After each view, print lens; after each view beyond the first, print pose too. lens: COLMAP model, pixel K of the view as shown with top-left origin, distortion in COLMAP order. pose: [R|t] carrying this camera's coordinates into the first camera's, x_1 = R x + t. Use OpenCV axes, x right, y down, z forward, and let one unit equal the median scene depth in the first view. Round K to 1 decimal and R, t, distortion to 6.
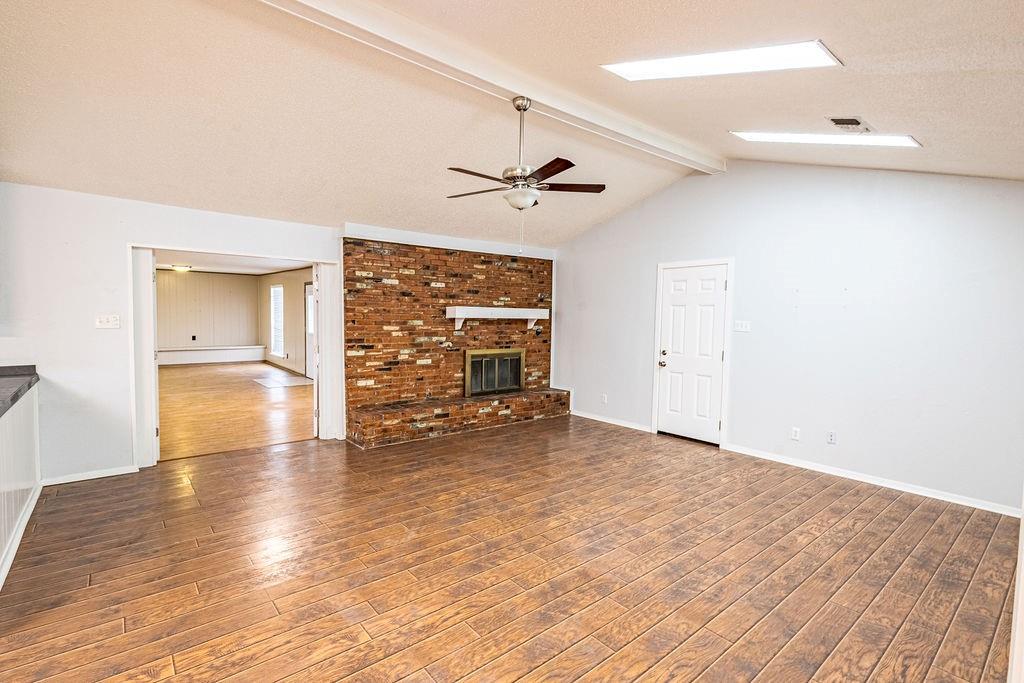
lens RADIAL K [[475.6, 0, 514.8], [0, 475.6, 339.8], [0, 0, 1]] dist [0.008188, -0.001245]
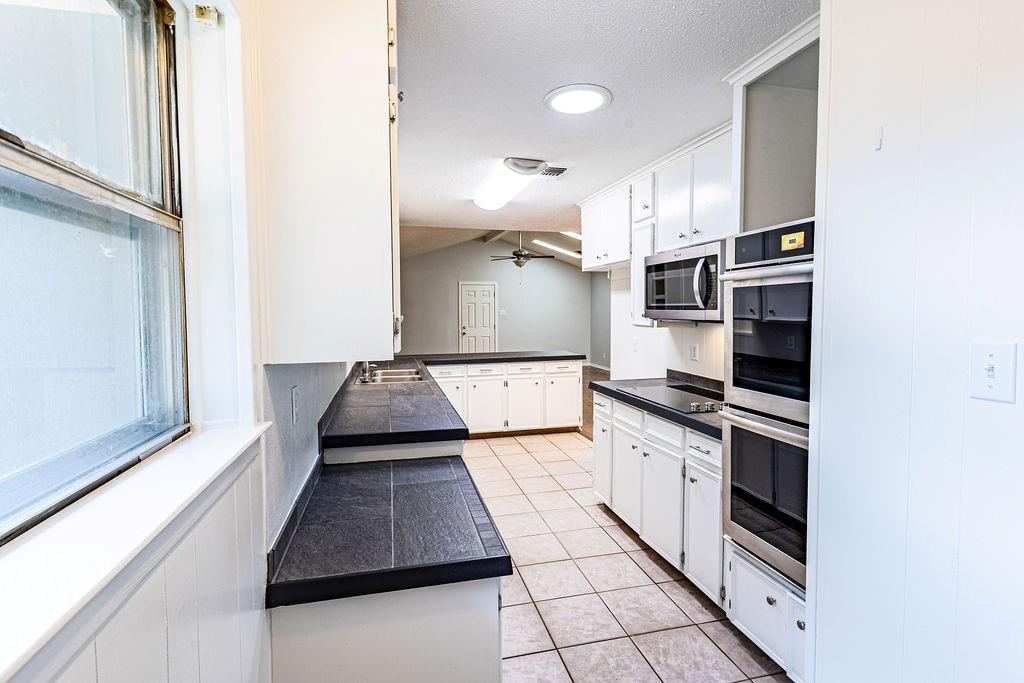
lens RADIAL K [[478.6, 0, 513.6], [0, 478.6, 341.5], [0, 0, 1]] dist [0.017706, -0.000855]
pose [[0.427789, -0.078235, 0.900486, -1.454154], [0.057796, 0.996576, 0.059126, -0.022431], [-0.902029, 0.026751, 0.430846, -0.025732]]
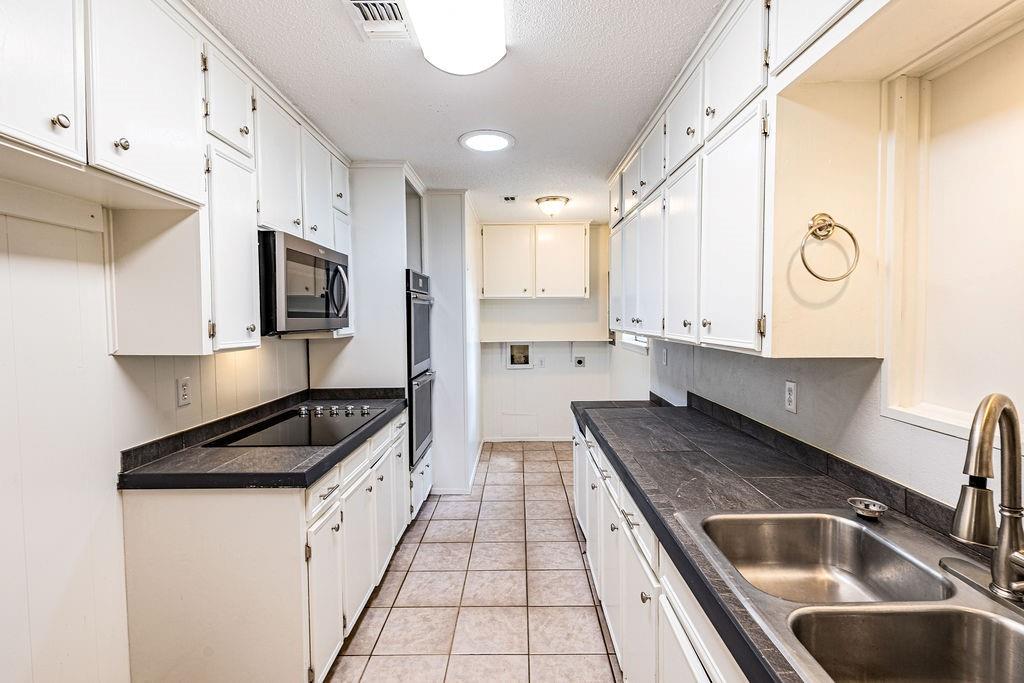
lens RADIAL K [[474.6, 0, 519.1], [0, 474.6, 338.3], [0, 0, 1]] dist [0.009910, -0.016082]
pose [[-0.642521, 0.021976, -0.765953, -0.700602], [-0.042612, 0.997017, 0.064350, -0.032181], [0.765082, 0.073985, -0.639668, 0.441178]]
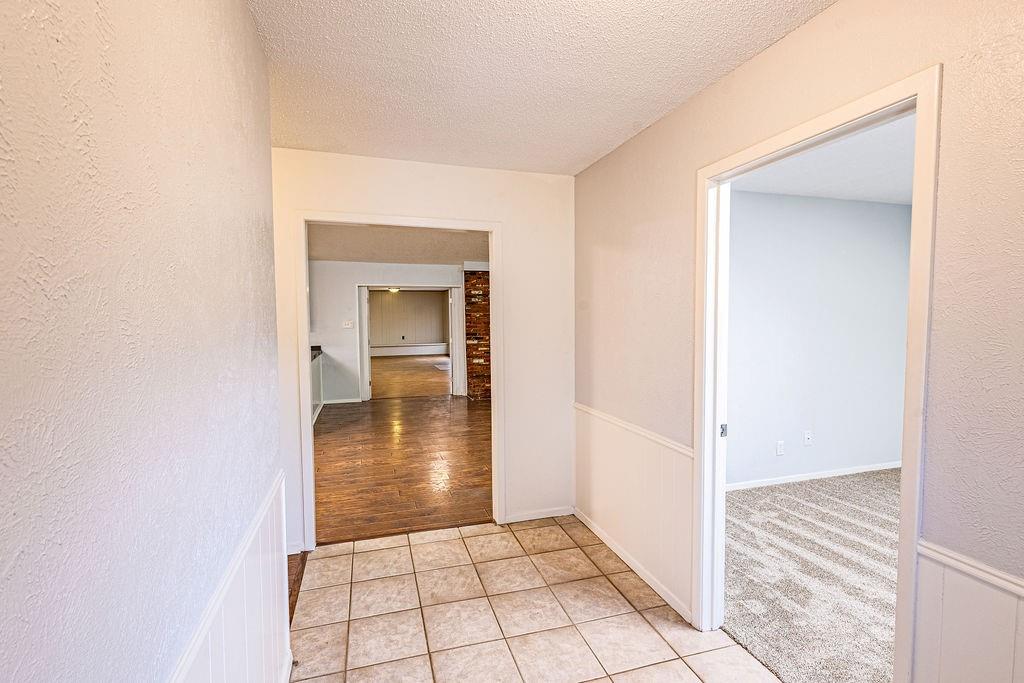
lens RADIAL K [[475.6, 0, 514.8], [0, 475.6, 339.8], [0, 0, 1]] dist [0.008188, -0.001245]
pose [[0.924401, -0.006988, -0.381358, 0.402437], [0.004971, 0.999968, -0.006273, 0.030948], [0.381390, 0.003903, 0.924406, -0.418810]]
